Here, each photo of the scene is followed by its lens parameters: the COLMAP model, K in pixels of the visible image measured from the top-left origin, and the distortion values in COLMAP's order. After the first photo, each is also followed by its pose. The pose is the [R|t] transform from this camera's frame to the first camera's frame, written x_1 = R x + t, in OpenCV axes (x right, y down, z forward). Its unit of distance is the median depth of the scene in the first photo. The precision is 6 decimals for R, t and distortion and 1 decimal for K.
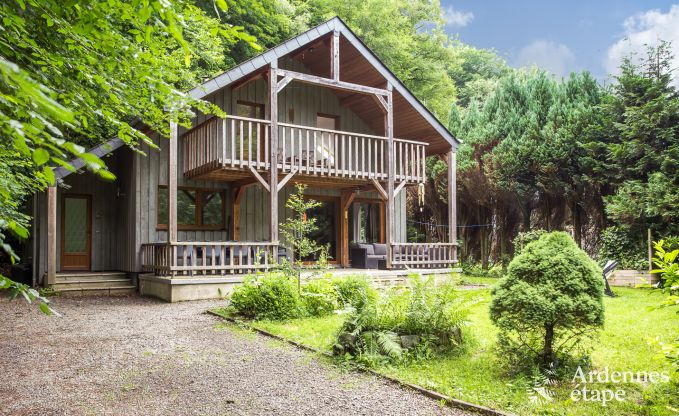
lens RADIAL K [[525.6, 0, 360.7], [0, 525.6, 229.4], [0, 0, 1]] dist [-0.029803, -0.004542]
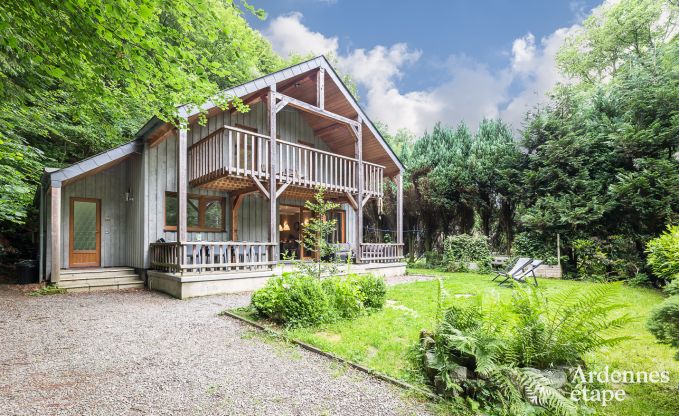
lens RADIAL K [[331.8, 0, 342.5], [0, 331.8, 240.3], [0, 0, 1]] dist [-0.004482, 0.001169]
pose [[0.990356, 0.006101, 0.138414, -0.101670], [-0.008685, 0.999799, 0.018071, 0.004872], [-0.138276, -0.019099, 0.990210, 0.224821]]
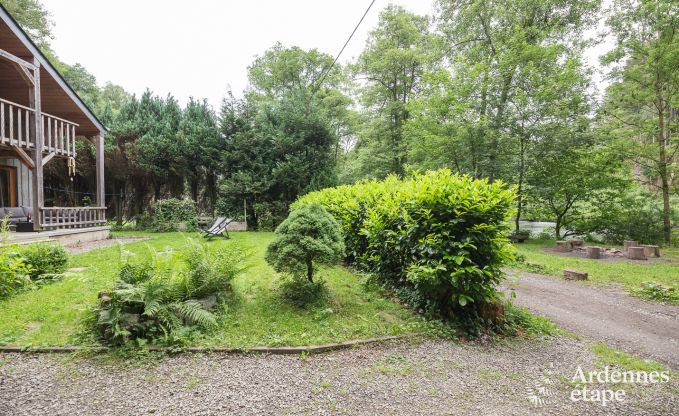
lens RADIAL K [[269.4, 0, 334.4], [0, 269.4, 209.7], [0, 0, 1]] dist [-0.003527, -0.002203]
pose [[0.539131, -0.012509, 0.842129, -0.085792], [-0.021913, 0.999343, 0.028873, 0.000940], [-0.841937, -0.034020, 0.538502, 0.191296]]
